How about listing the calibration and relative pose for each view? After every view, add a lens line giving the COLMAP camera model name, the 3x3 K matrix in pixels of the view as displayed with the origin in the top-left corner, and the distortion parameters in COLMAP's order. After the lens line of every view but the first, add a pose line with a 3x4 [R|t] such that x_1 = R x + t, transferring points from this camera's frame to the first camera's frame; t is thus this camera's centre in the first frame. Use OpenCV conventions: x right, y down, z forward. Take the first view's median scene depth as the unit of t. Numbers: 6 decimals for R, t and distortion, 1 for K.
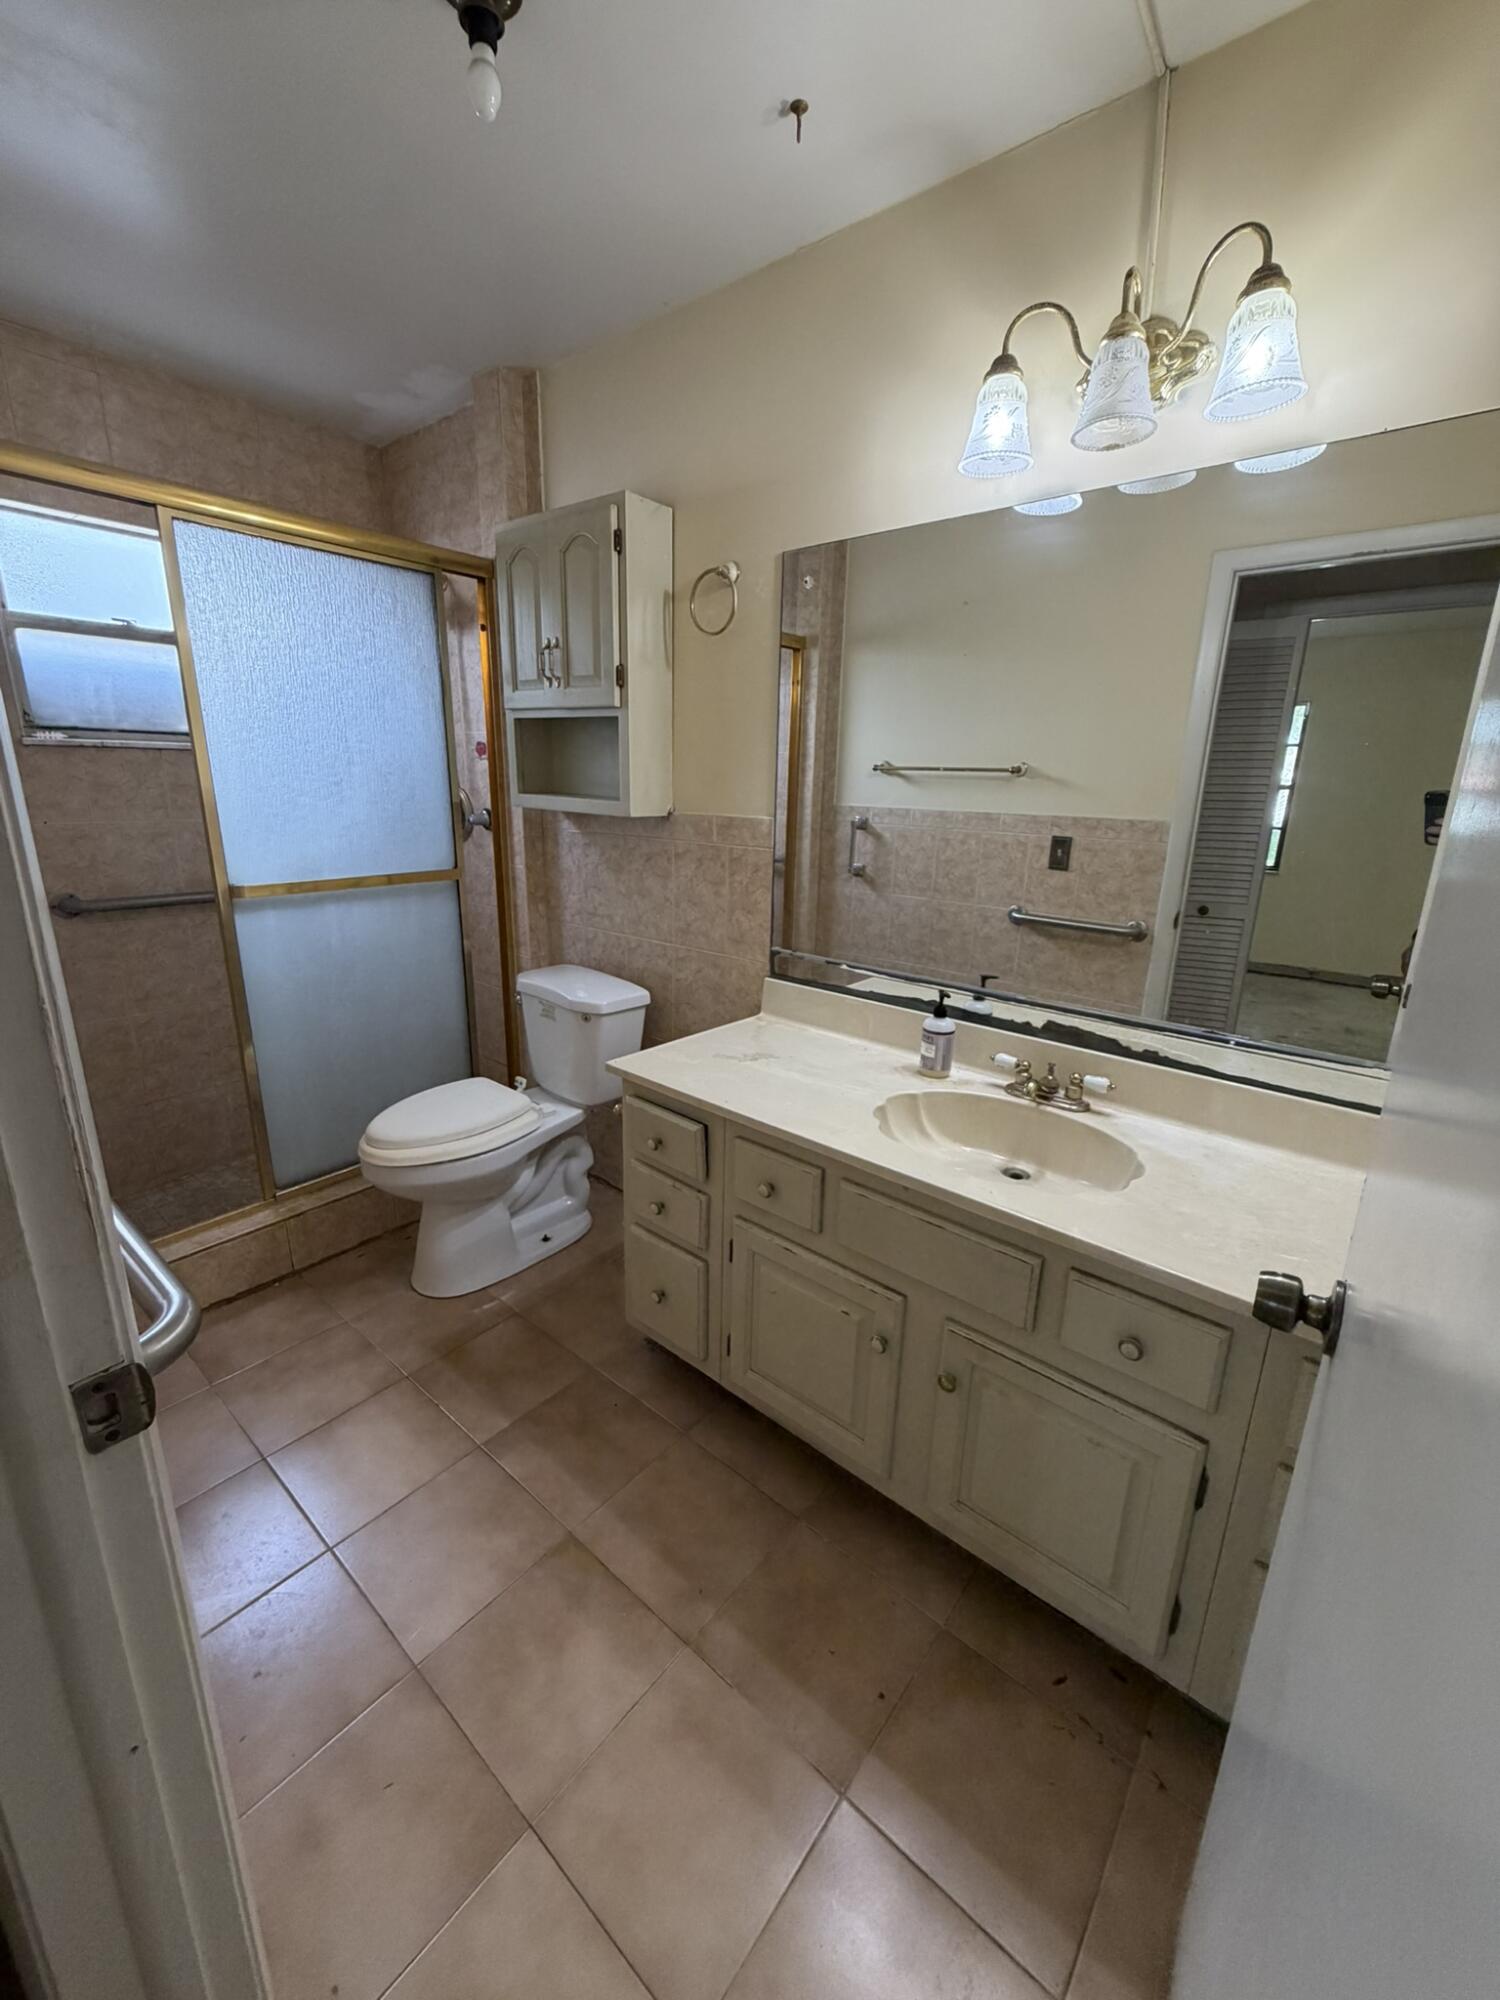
lens RADIAL K [[798.9, 0, 750.0], [0, 798.9, 1000.0], [0, 0, 1]] dist [0.001155, 0.000127]
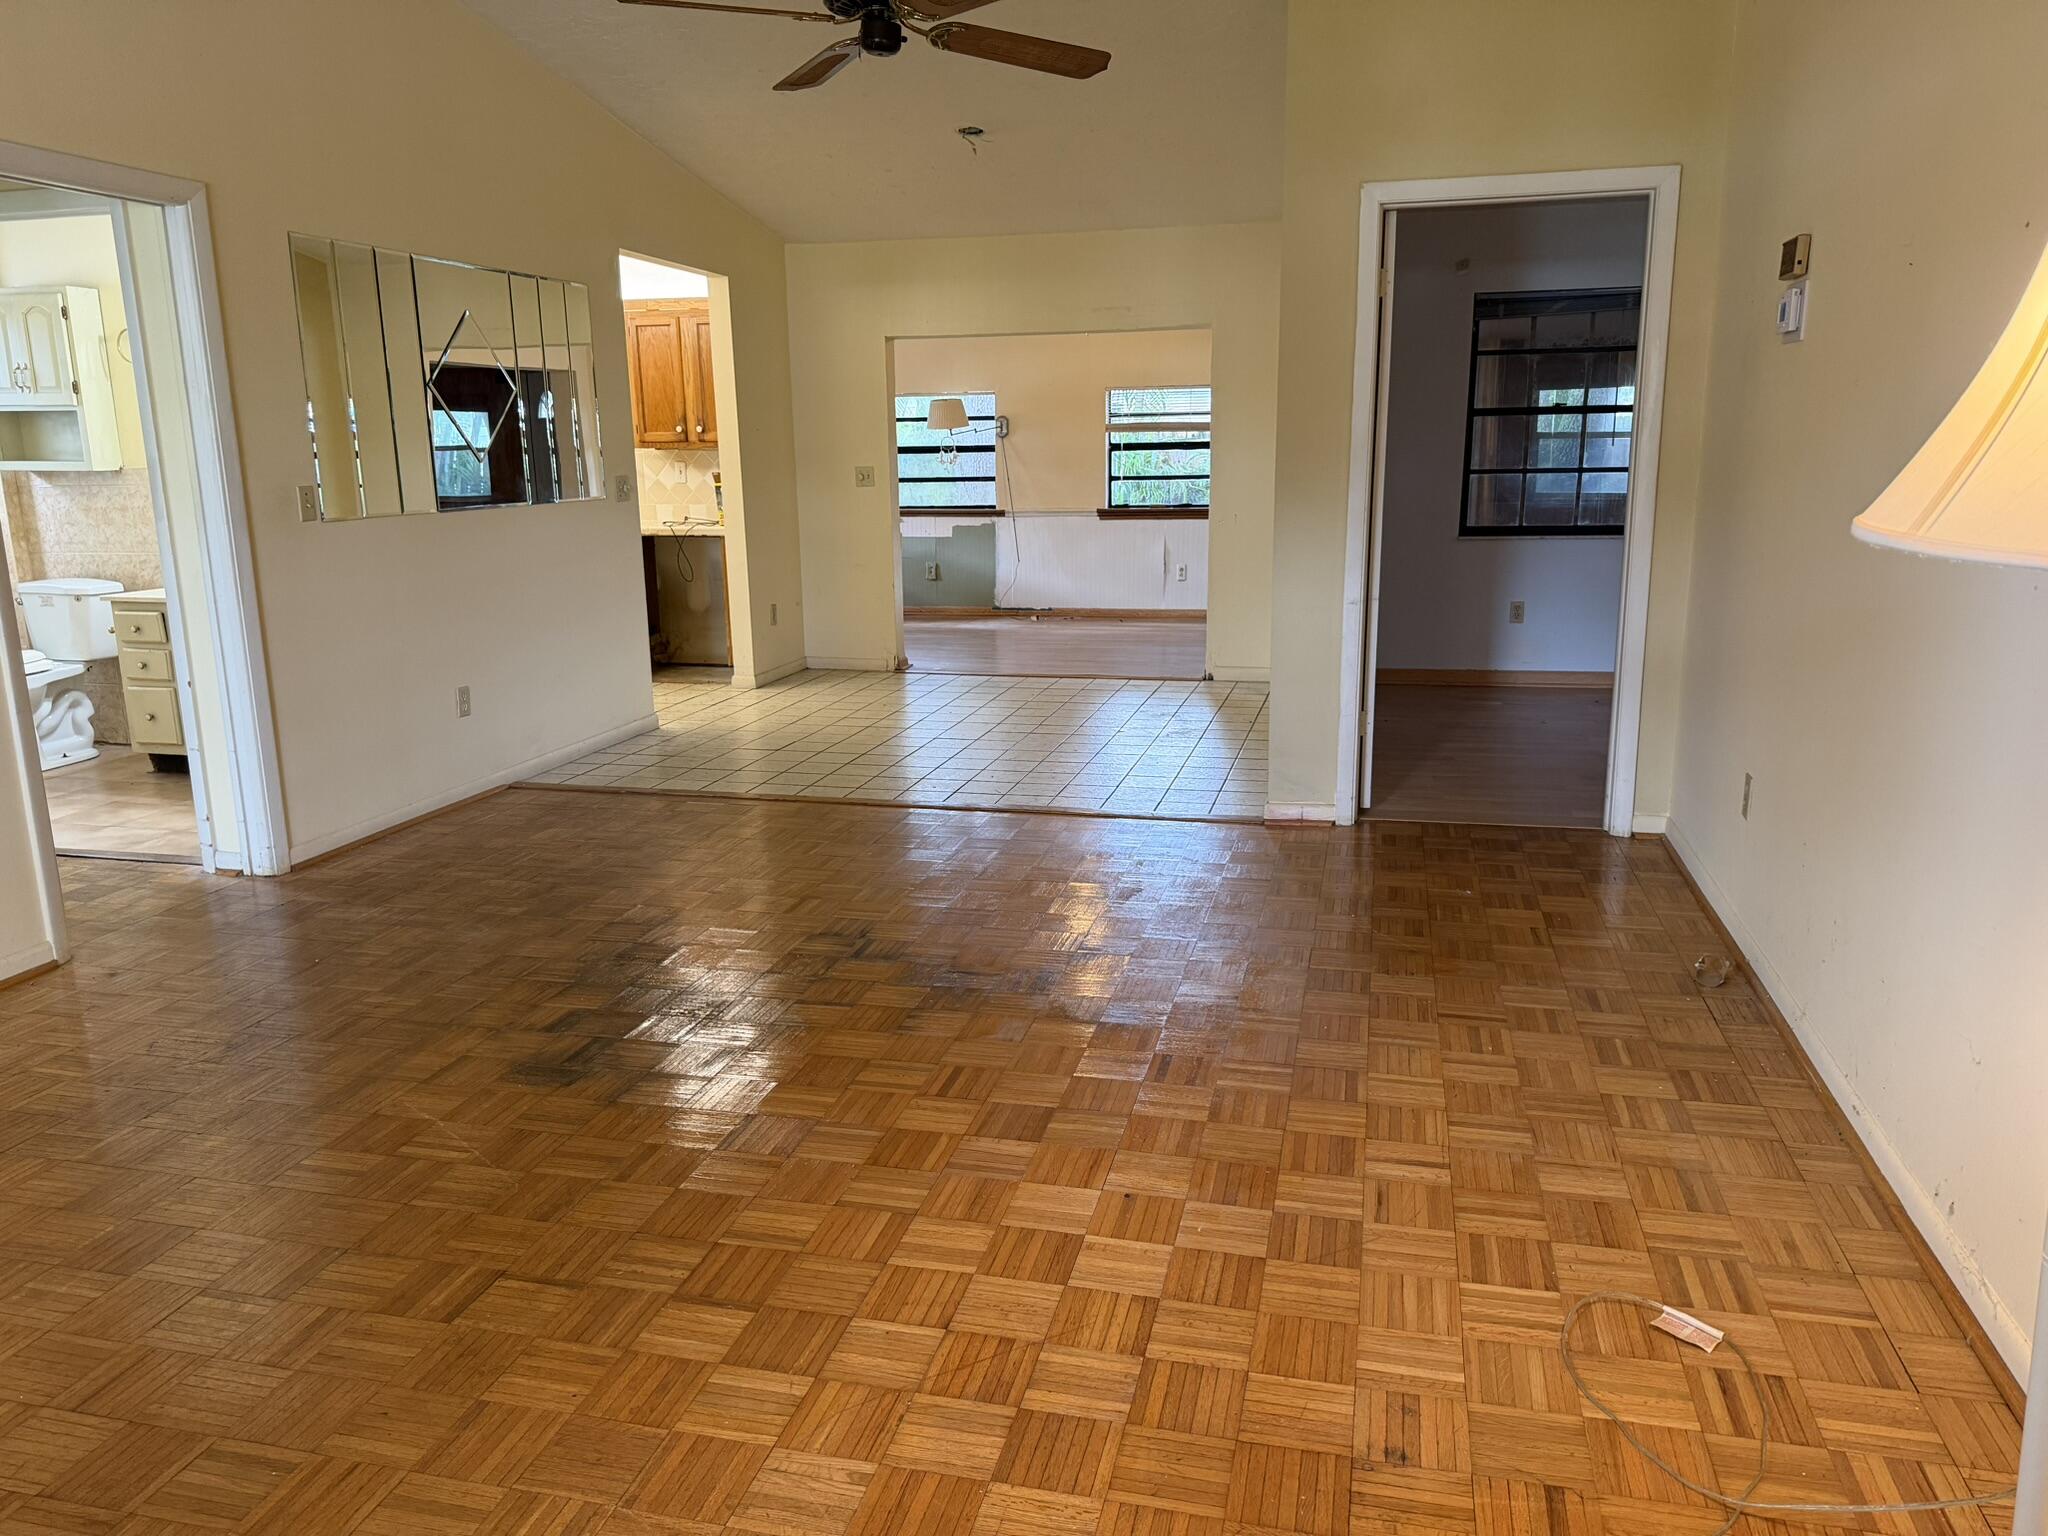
lens RADIAL K [[1429.9, 0, 1030.7], [0, 1429.9, 745.3], [0, 0, 1]] dist [0.141373, -0.168761]
pose [[0.901789, -0.132805, 0.411266, 0.238873], [0.154462, 0.987802, -0.019714, 0.610719], [-0.403631, 0.081303, 0.911302, -2.213813]]
